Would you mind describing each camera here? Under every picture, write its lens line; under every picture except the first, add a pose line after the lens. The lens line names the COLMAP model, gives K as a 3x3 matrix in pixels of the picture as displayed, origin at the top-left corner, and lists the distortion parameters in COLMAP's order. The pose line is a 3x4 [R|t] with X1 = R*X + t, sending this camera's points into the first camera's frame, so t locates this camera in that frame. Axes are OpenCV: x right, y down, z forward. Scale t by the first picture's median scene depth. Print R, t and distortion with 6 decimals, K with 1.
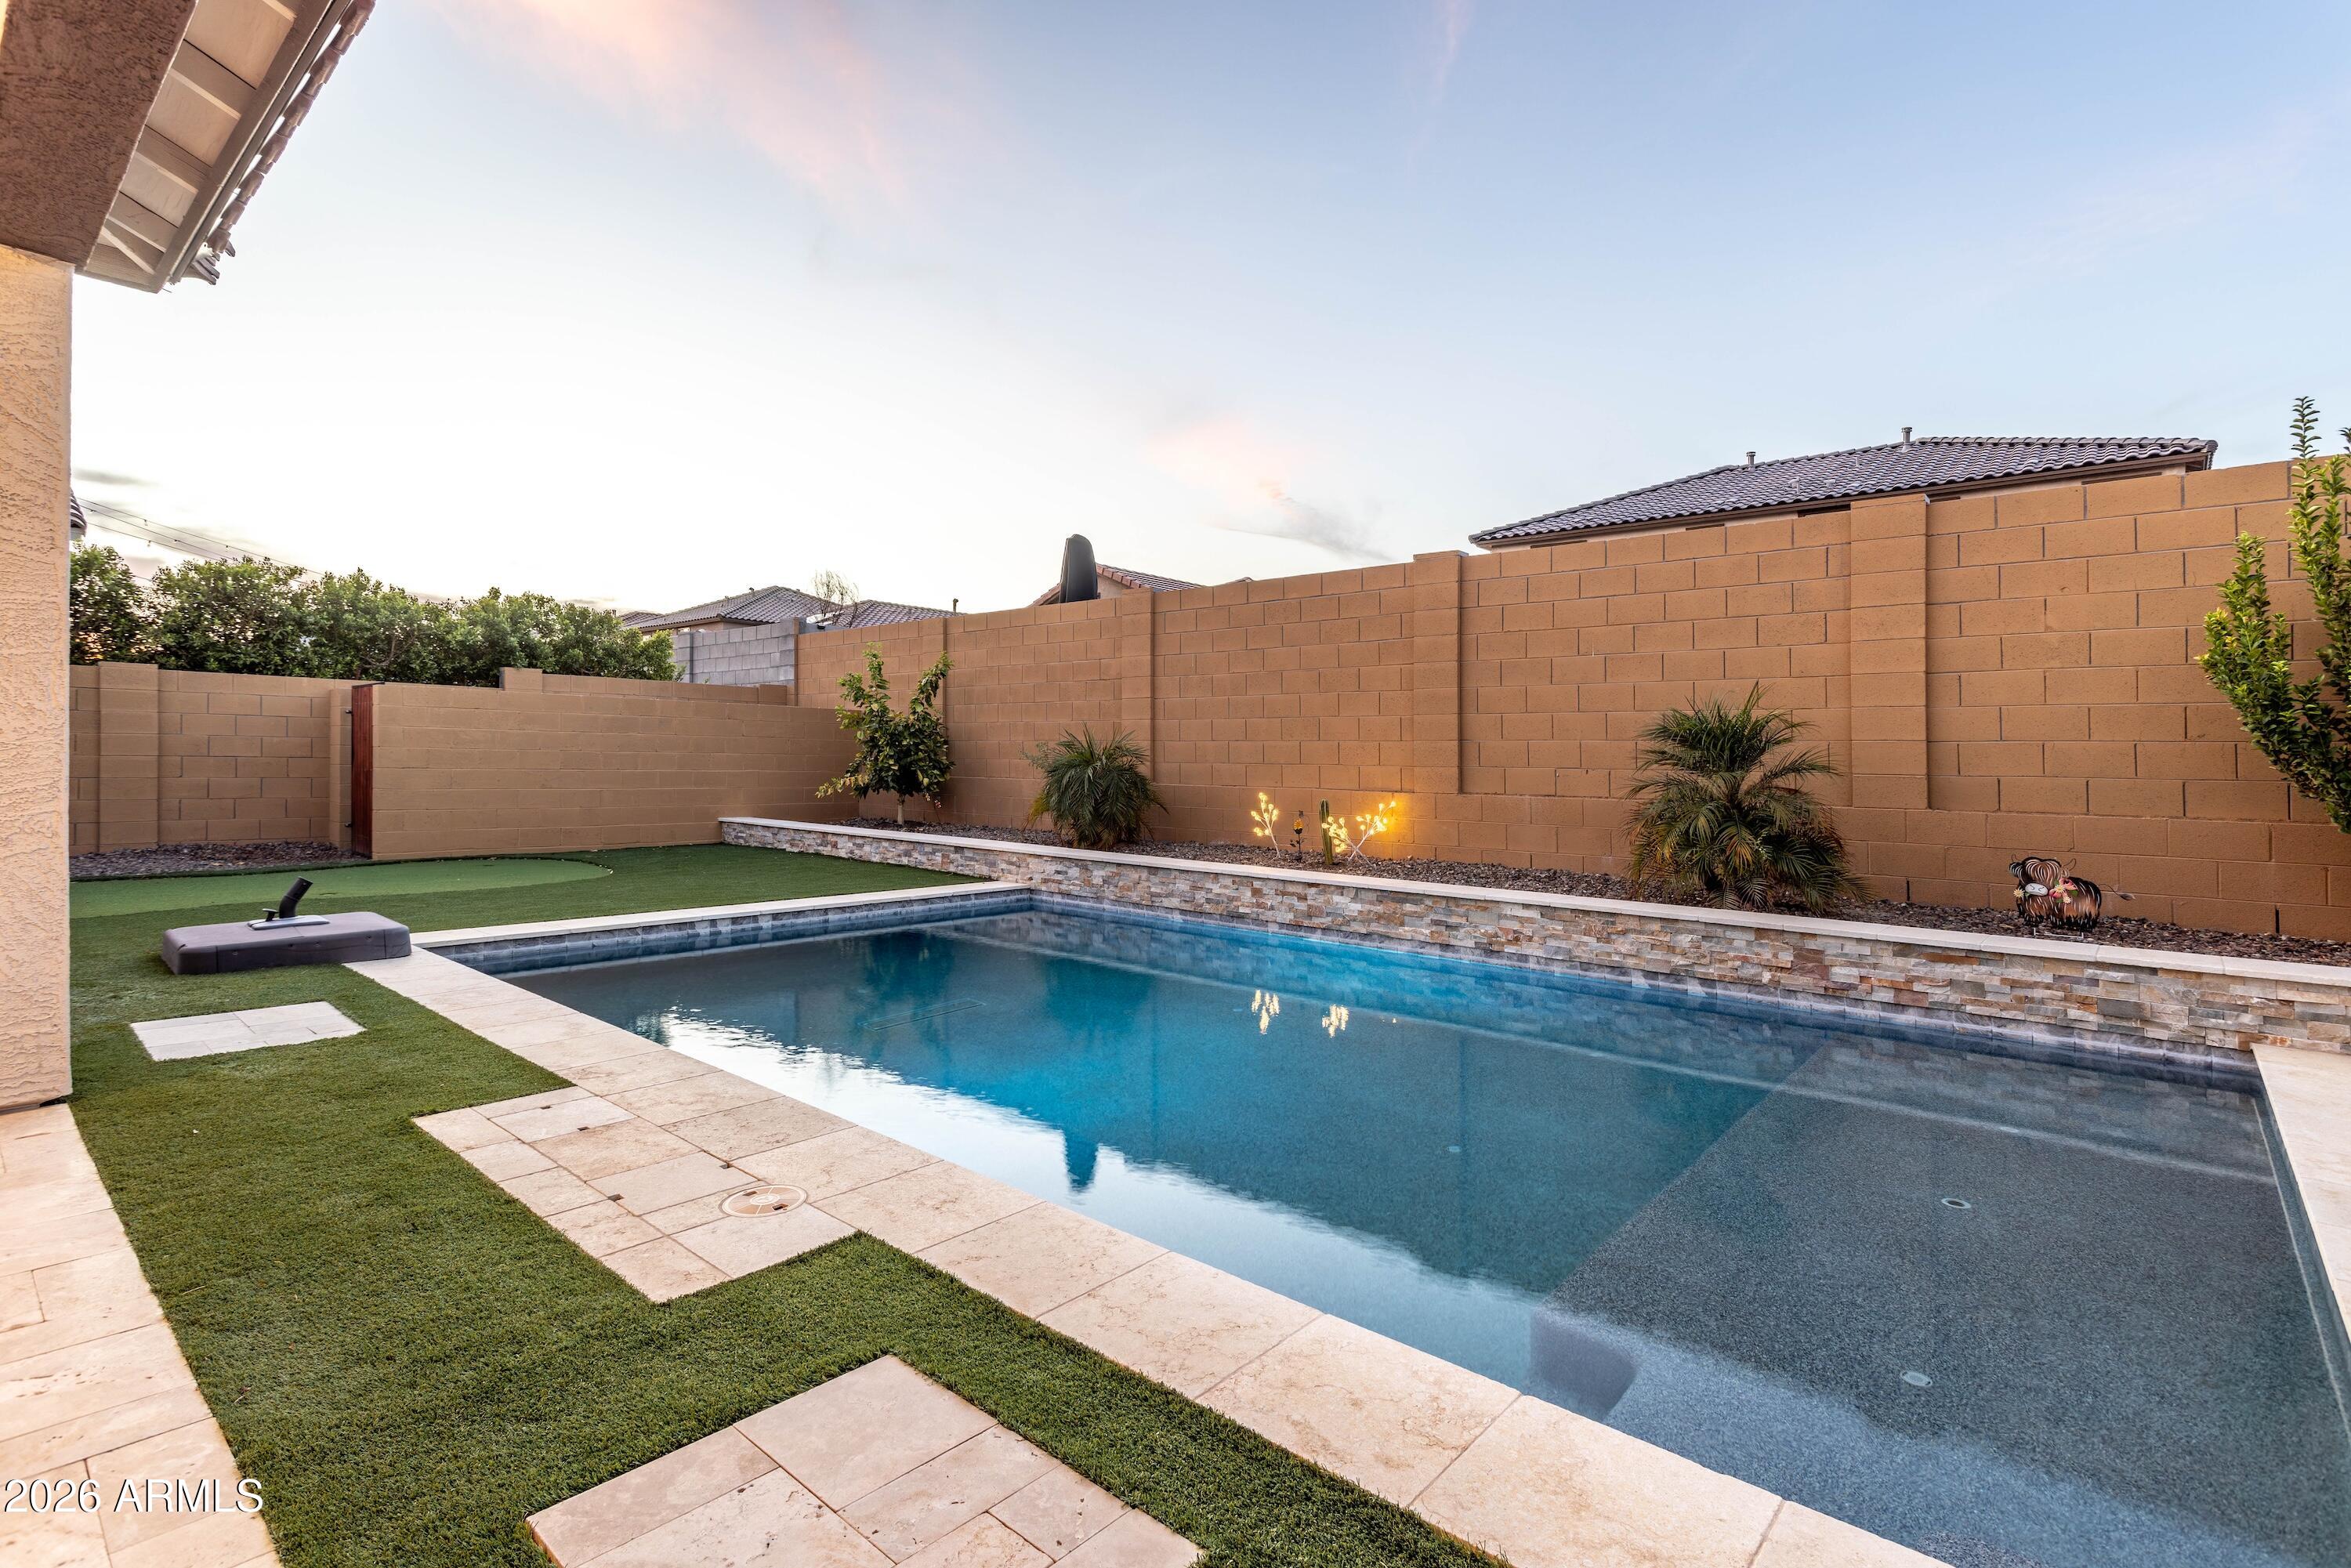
lens RADIAL K [[1126.9, 0, 1170.4], [0, 1126.9, 739.2], [0, 0, 1]] dist [0.016078, 0.004122]
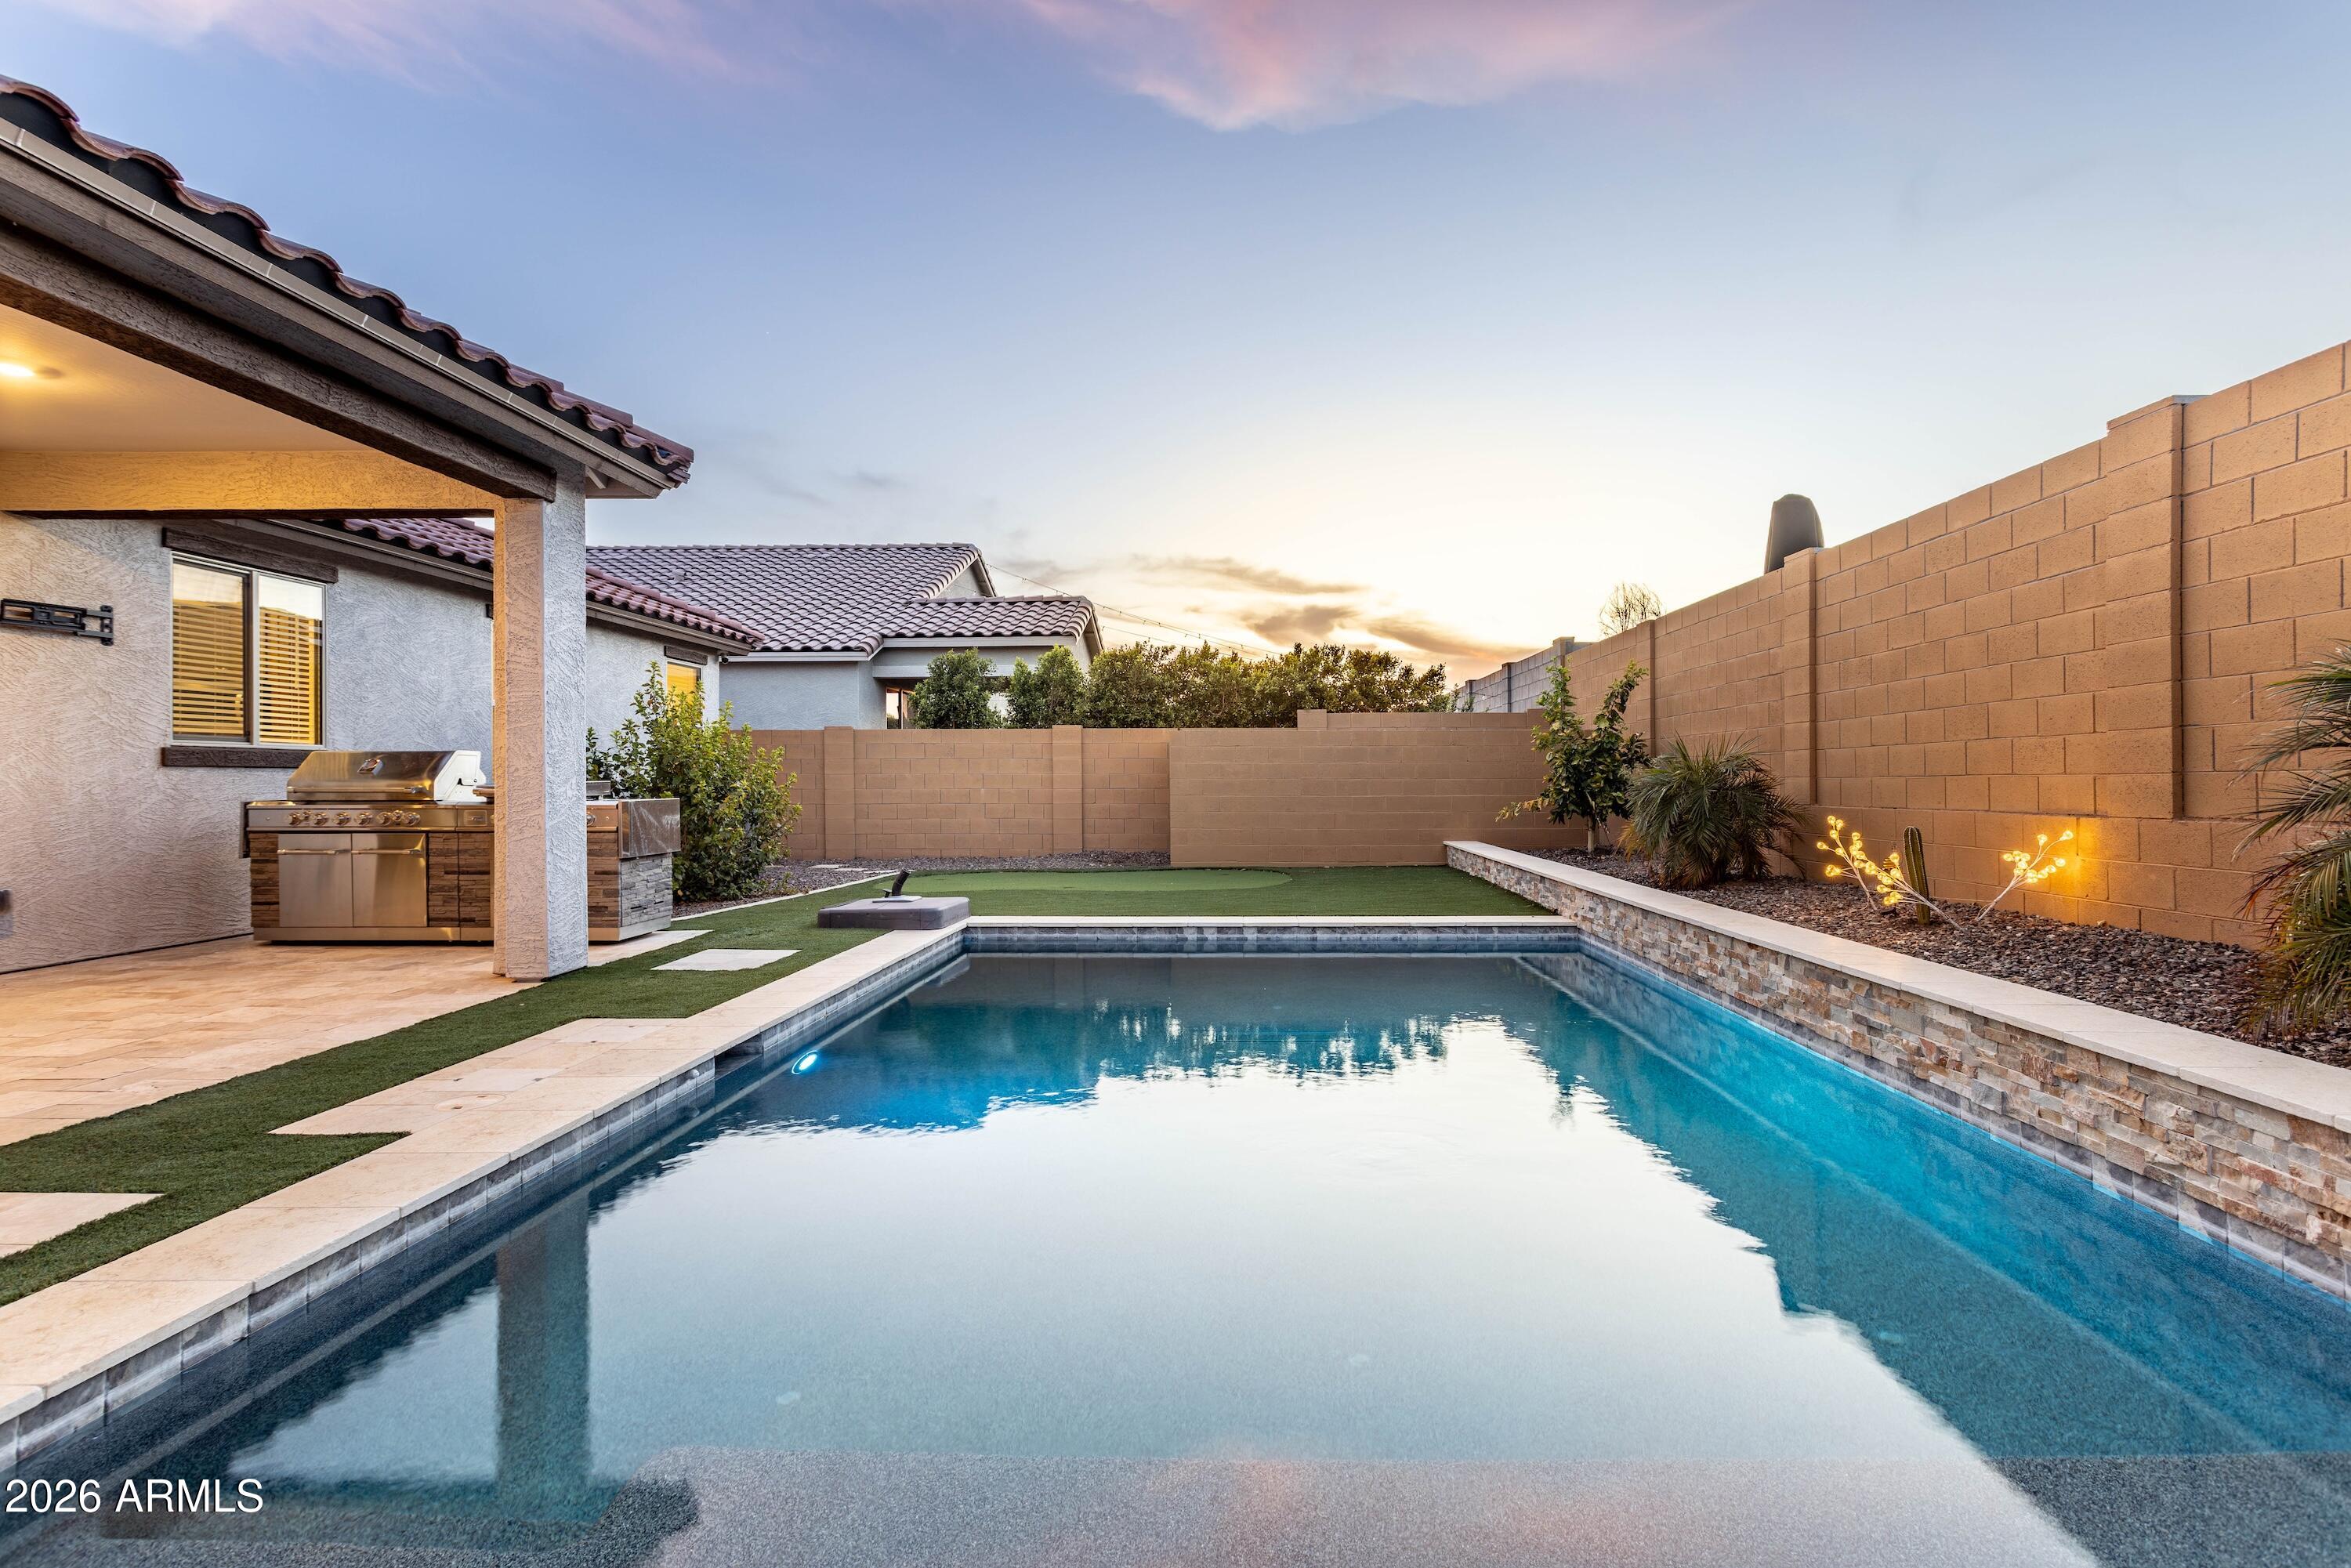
lens RADIAL K [[1126.9, 0, 1225.8], [0, 1126.9, 770.8], [0, 0, 1]] dist [0.016078, 0.004122]
pose [[0.648147, -0.026848, -0.761042, 0.423224], [0.027536, 0.999551, -0.011810, 0.018888], [0.761017, -0.013302, 0.648595, 0.279515]]
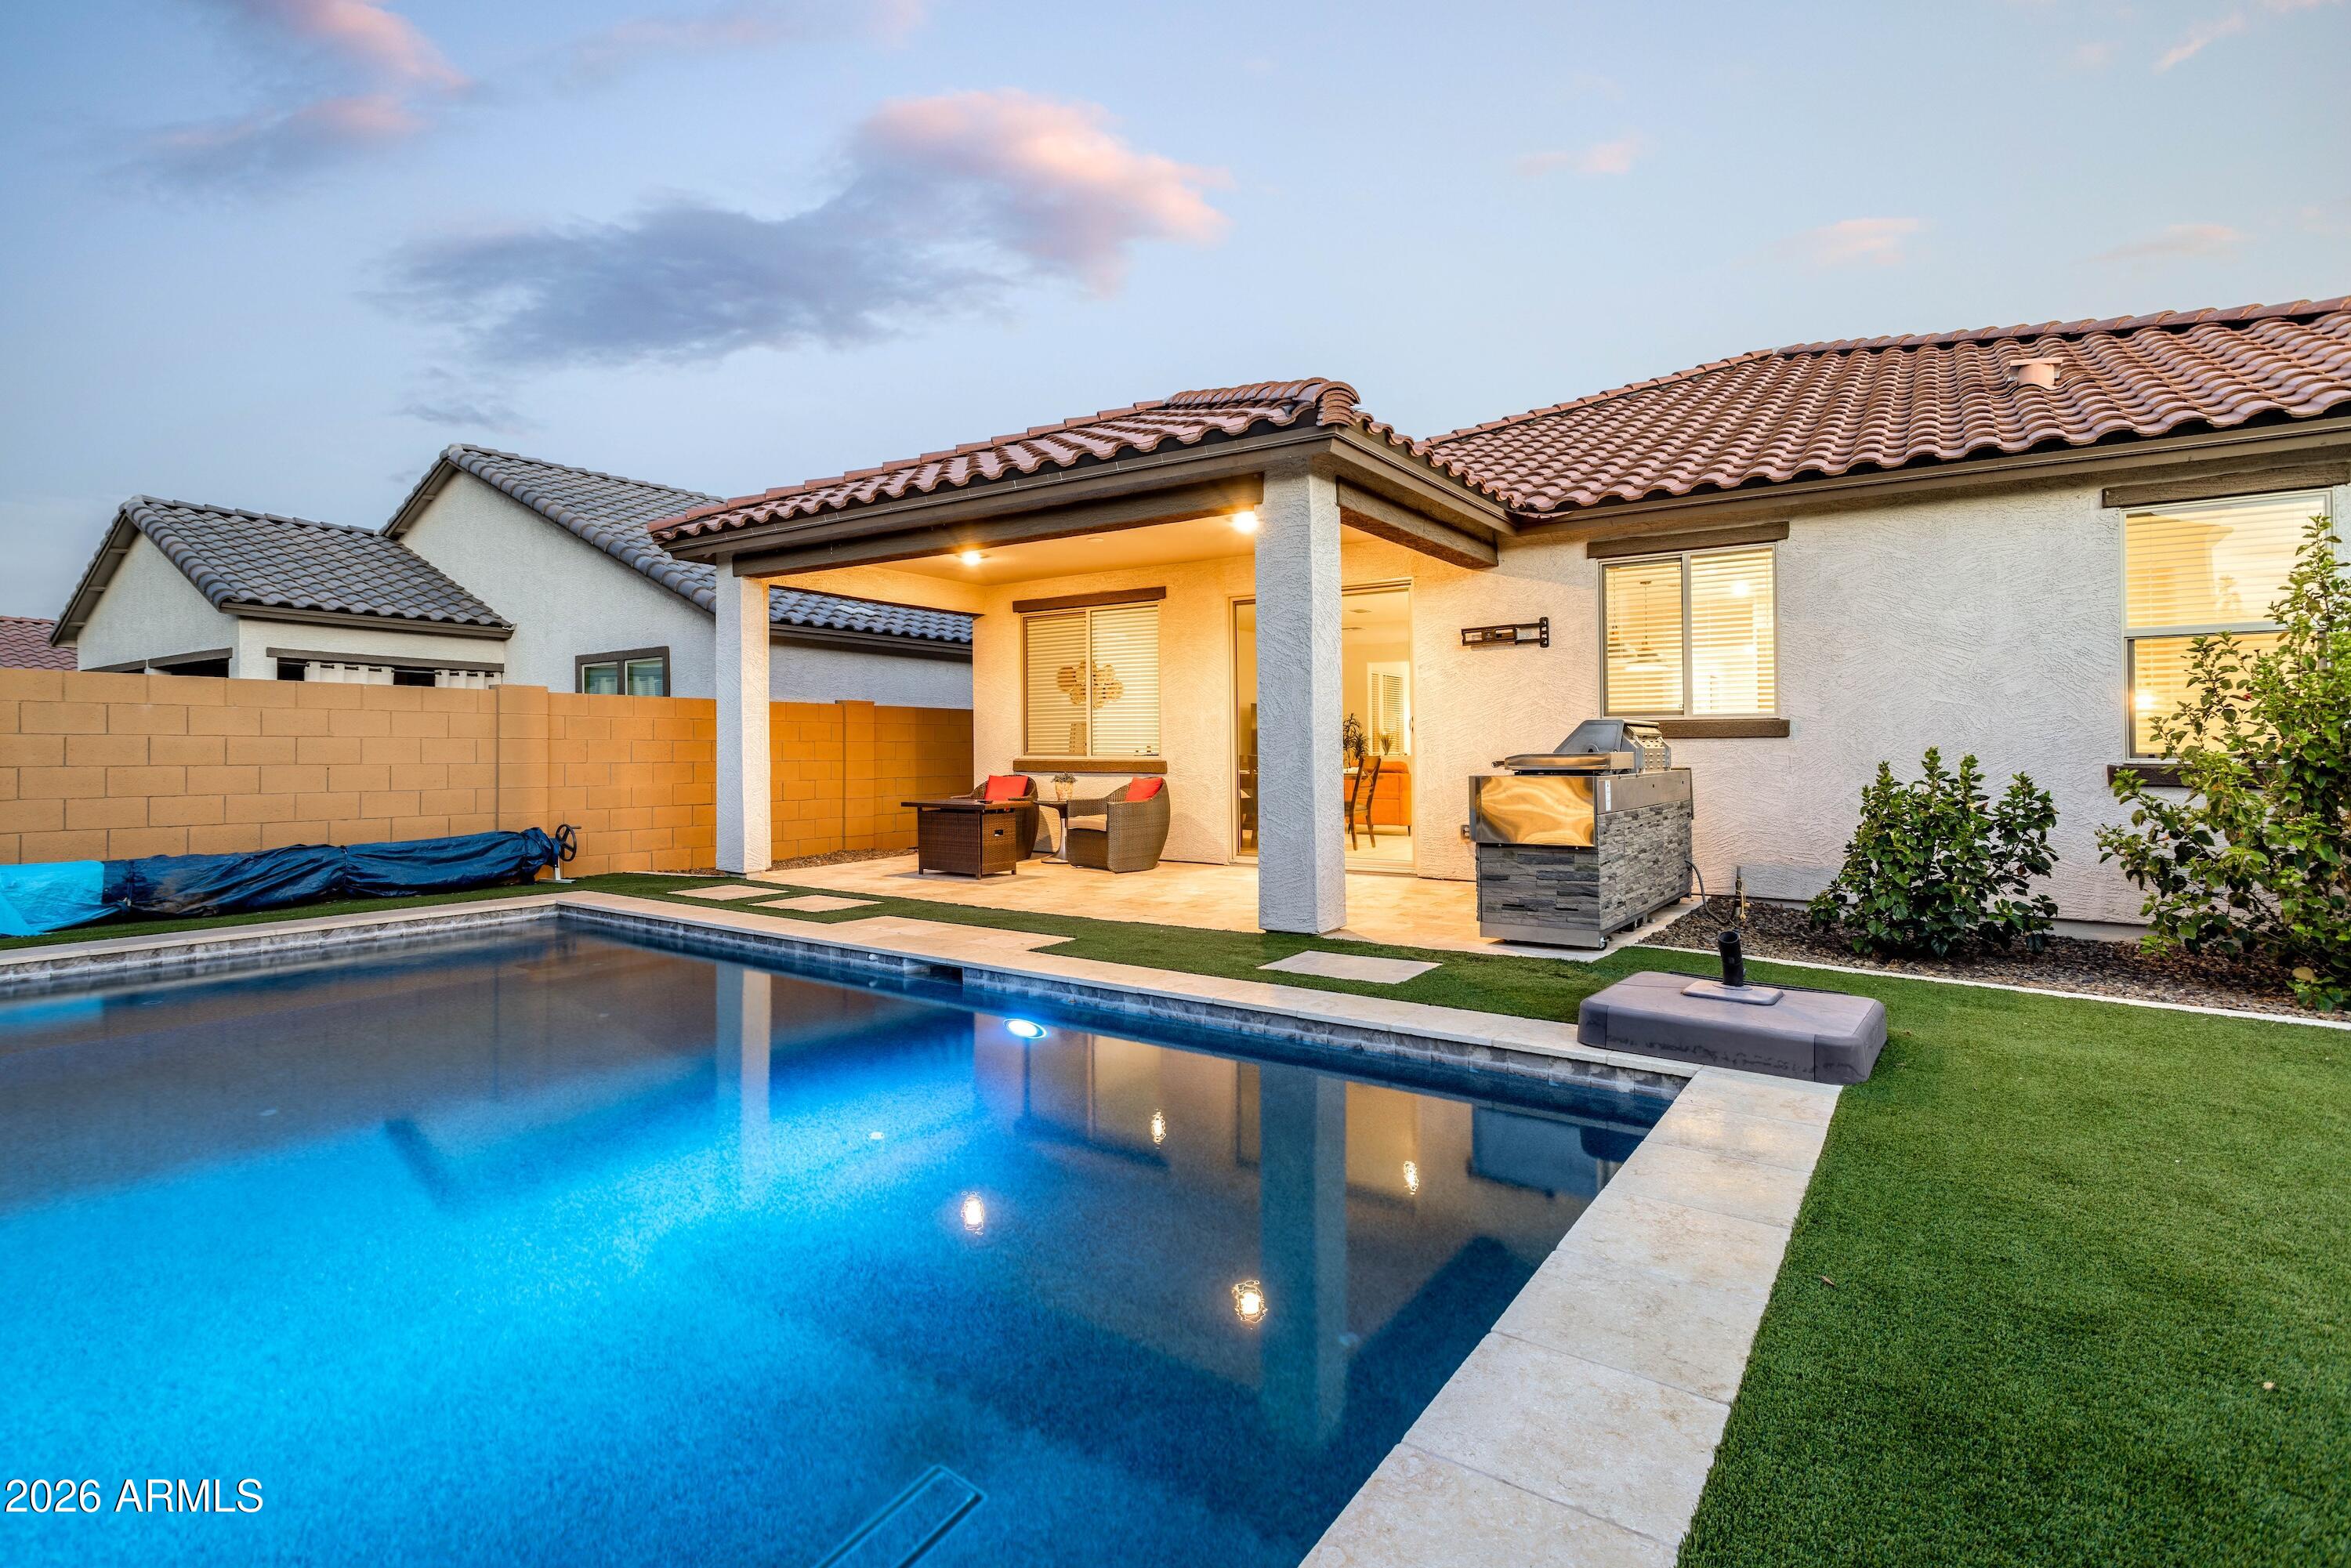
lens RADIAL K [[1126.9, 0, 1129.1], [0, 1126.9, 755.2], [0, 0, 1]] dist [0.016078, 0.004122]
pose [[-0.994199, -0.016698, -0.106249, -0.197238], [-0.015058, 0.999755, -0.016215, 0.020628], [0.106494, -0.014521, -0.994207, 1.165365]]
